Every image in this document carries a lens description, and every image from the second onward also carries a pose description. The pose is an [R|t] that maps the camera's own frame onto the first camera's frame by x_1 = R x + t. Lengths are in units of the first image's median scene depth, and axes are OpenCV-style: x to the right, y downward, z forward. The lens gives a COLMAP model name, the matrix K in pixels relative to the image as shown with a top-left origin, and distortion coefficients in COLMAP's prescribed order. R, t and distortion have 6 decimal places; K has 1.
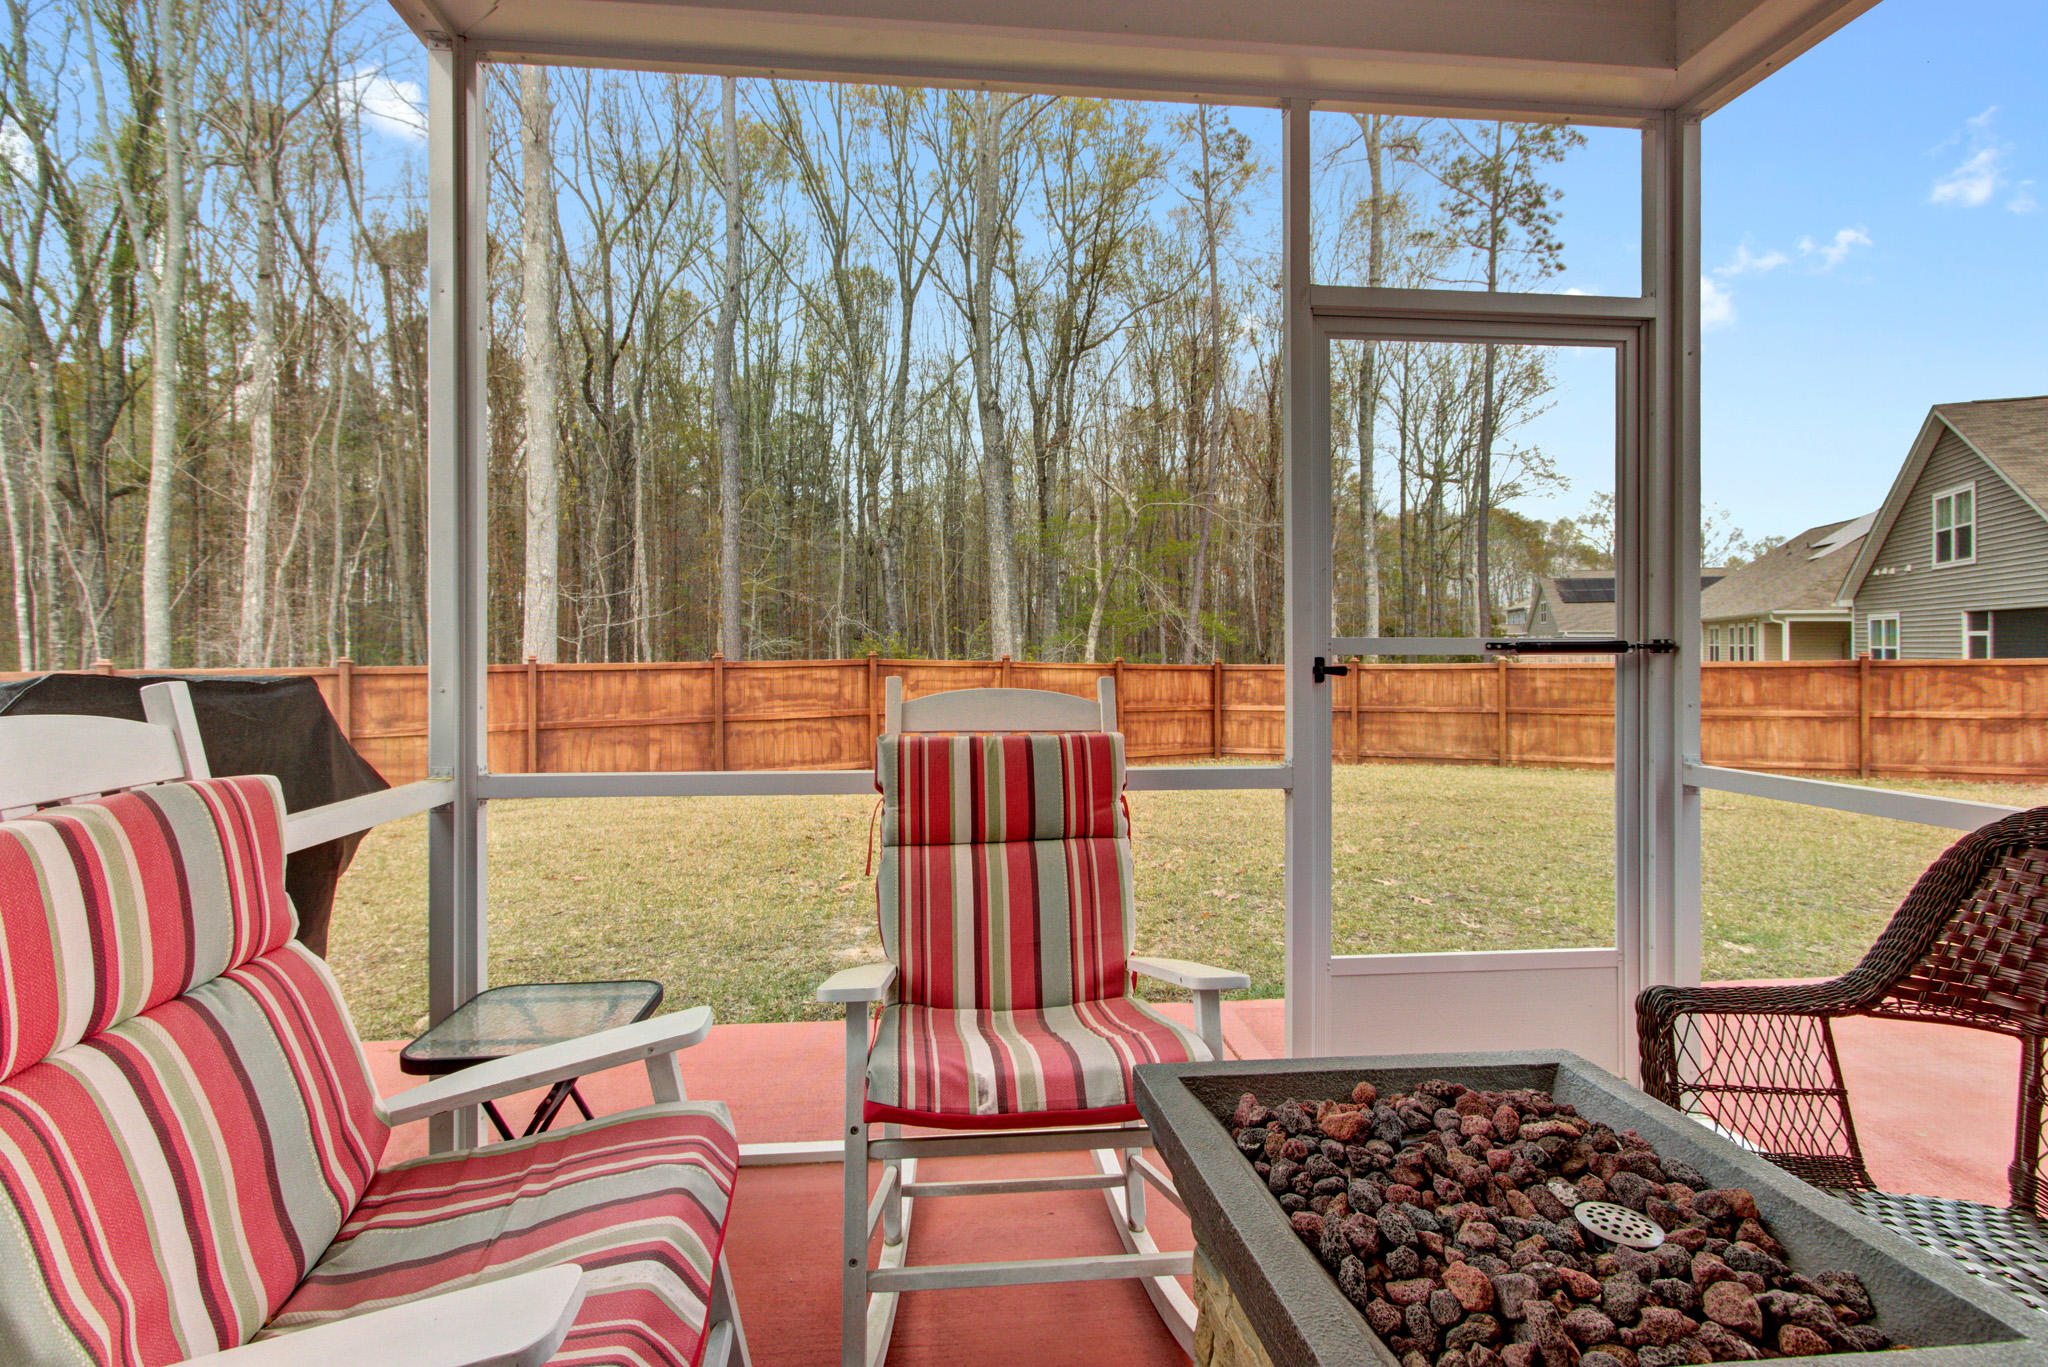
lens RADIAL K [[950.4, 0, 996.7], [0, 950.4, 644.4], [0, 0, 1]] dist [-0.003079, 0.001155]
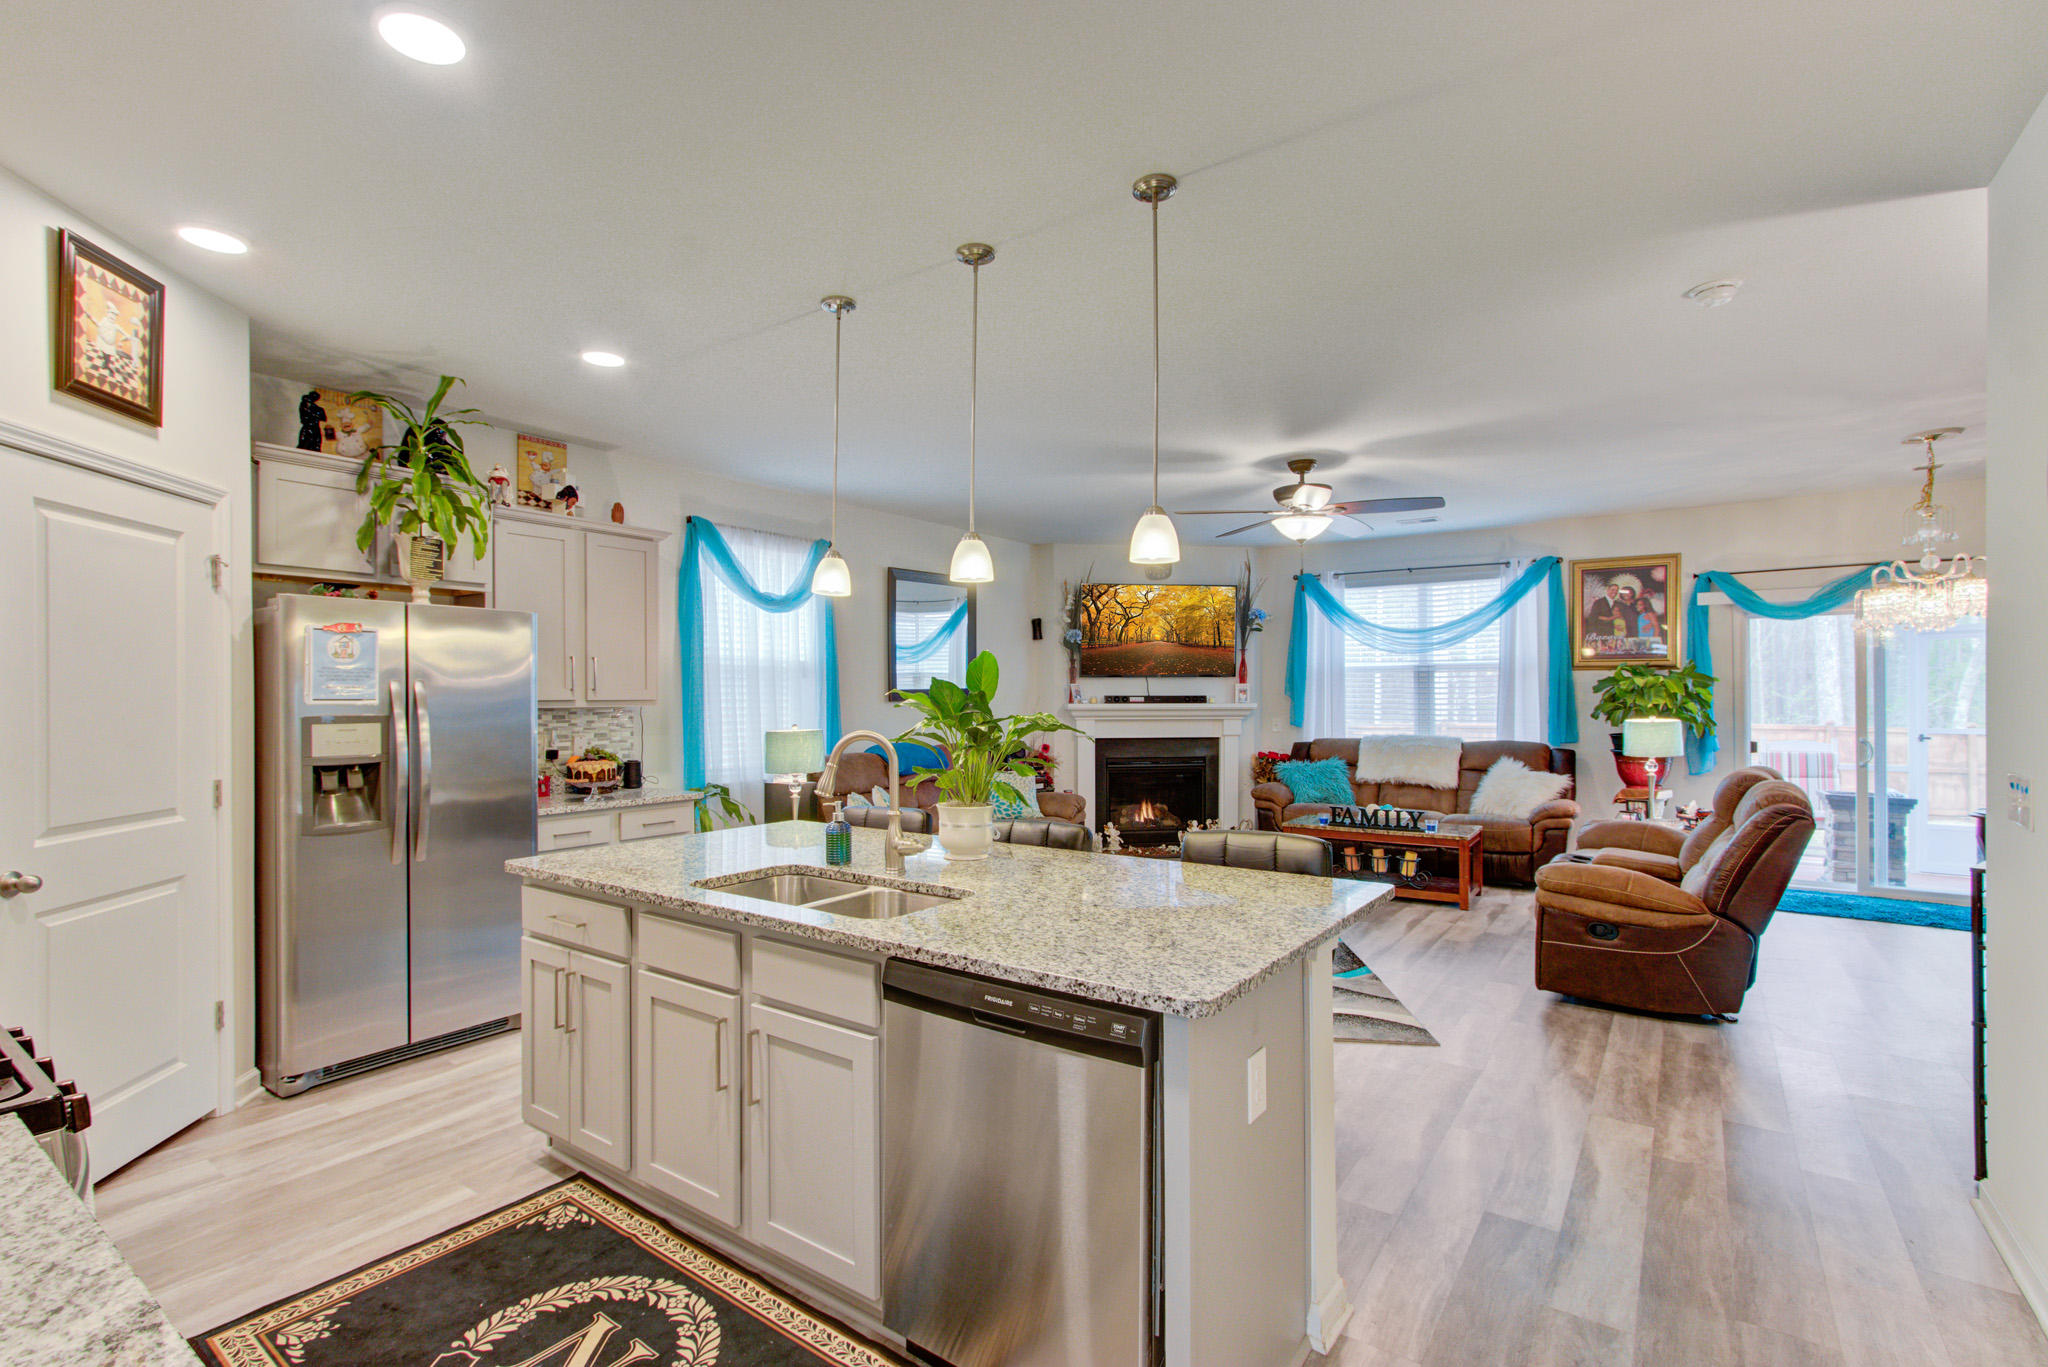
lens RADIAL K [[950.4, 0, 993.3], [0, 950.4, 709.1], [0, 0, 1]] dist [-0.003079, 0.001155]
pose [[0.746057, -0.001830, -0.665880, 0.144957], [0.008303, 0.999944, 0.006555, -0.149148], [0.665831, -0.010420, 0.746030, -4.462206]]
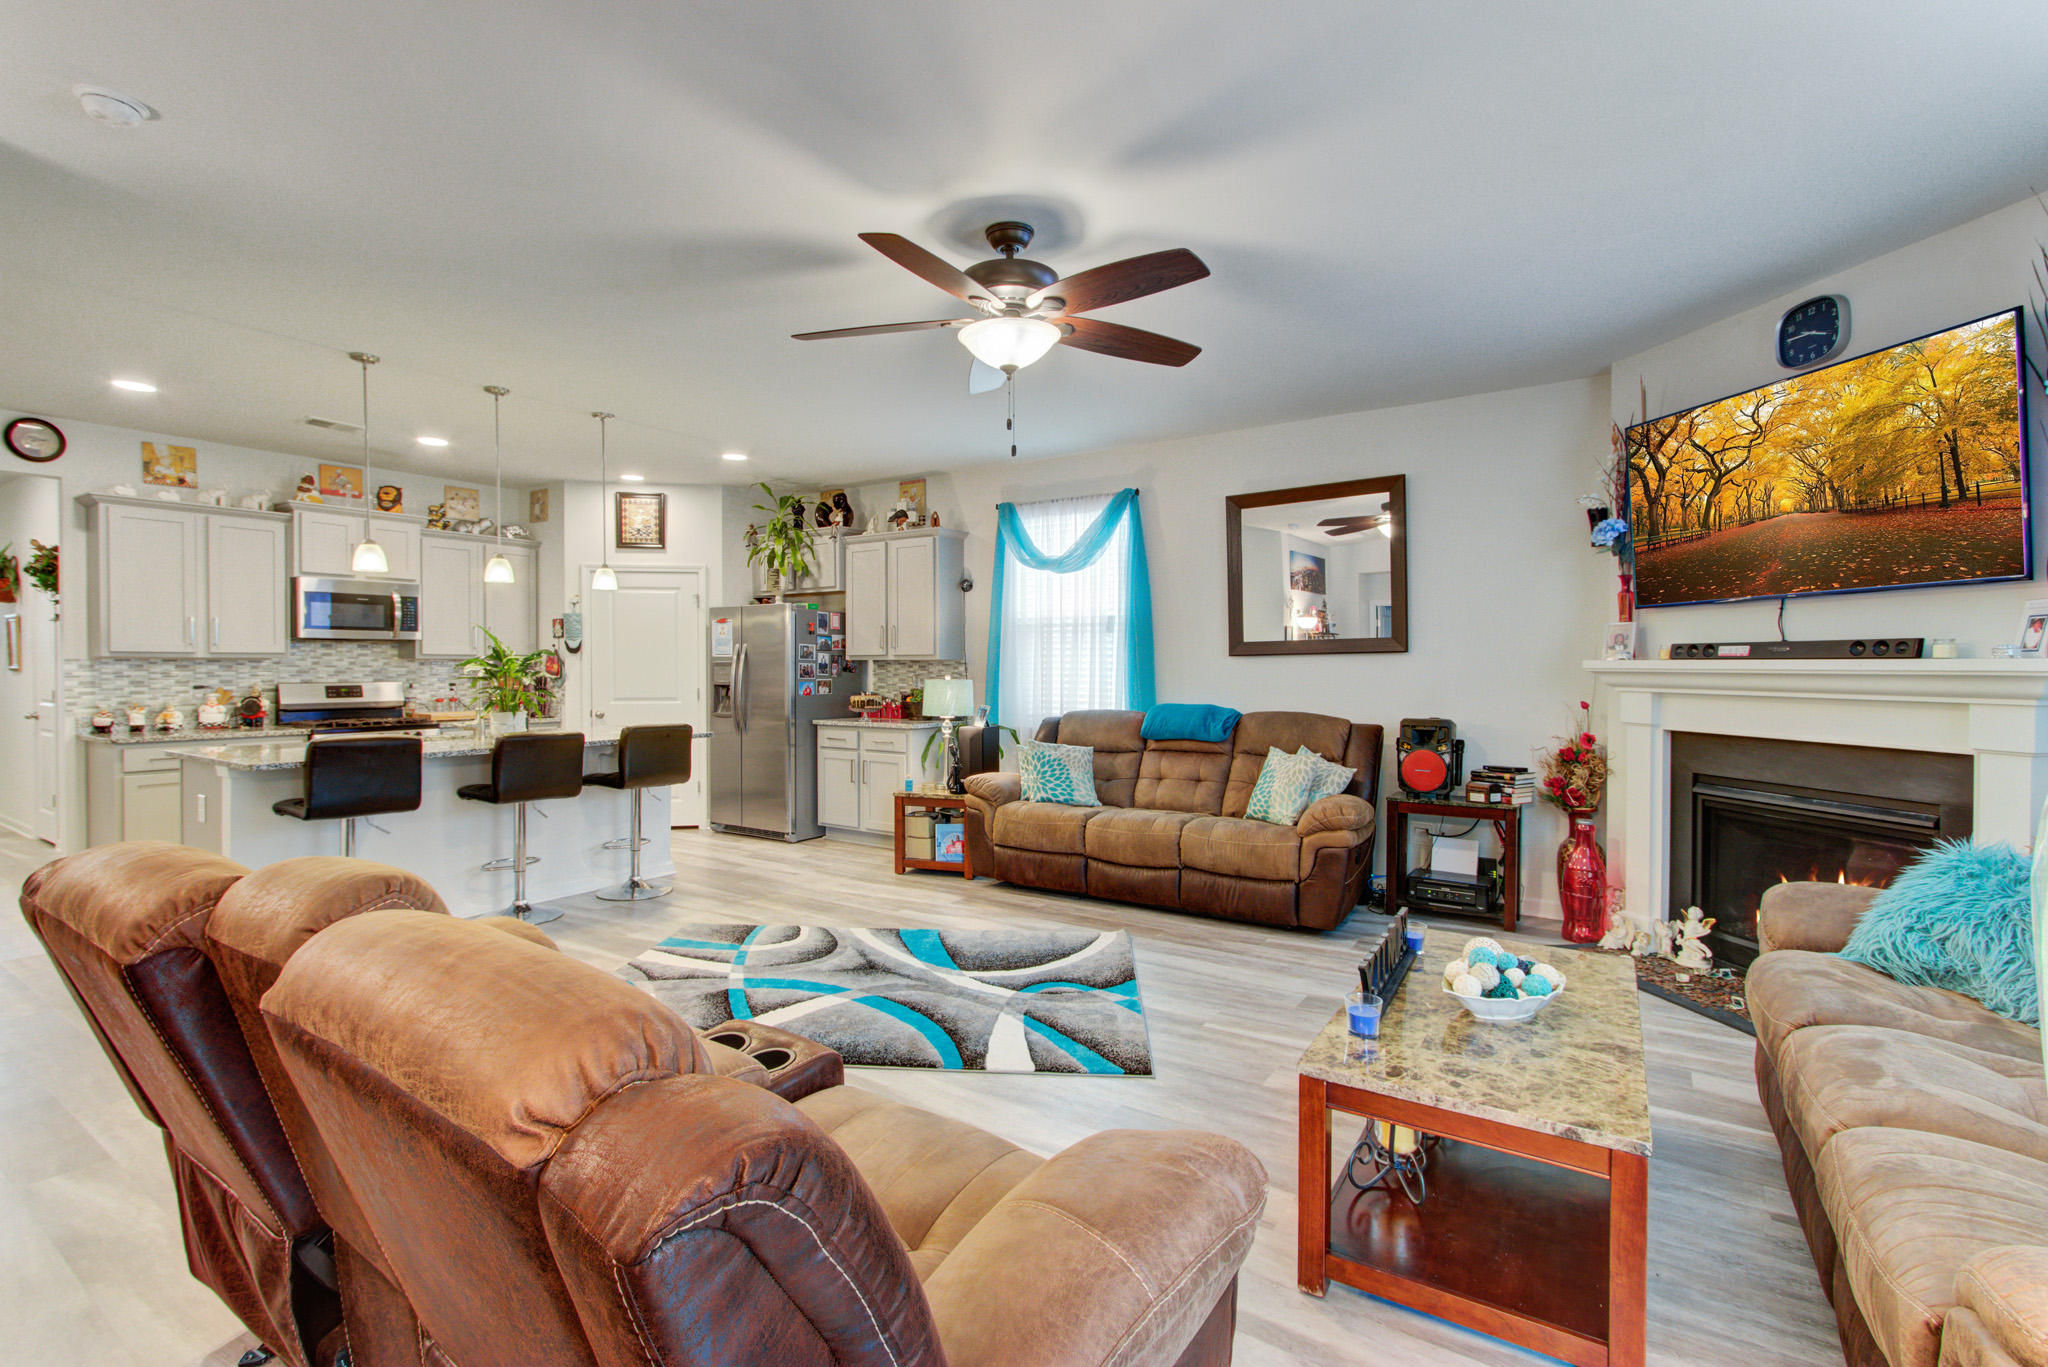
lens RADIAL K [[950.4, 0, 1018.0], [0, 950.4, 682.4], [0, 0, 1]] dist [-0.003079, 0.001155]
pose [[-0.642805, 0.008234, -0.765985, 0.200634], [-0.004753, 0.999880, 0.014737, -0.117055], [0.766015, 0.013114, -0.642689, -0.774766]]
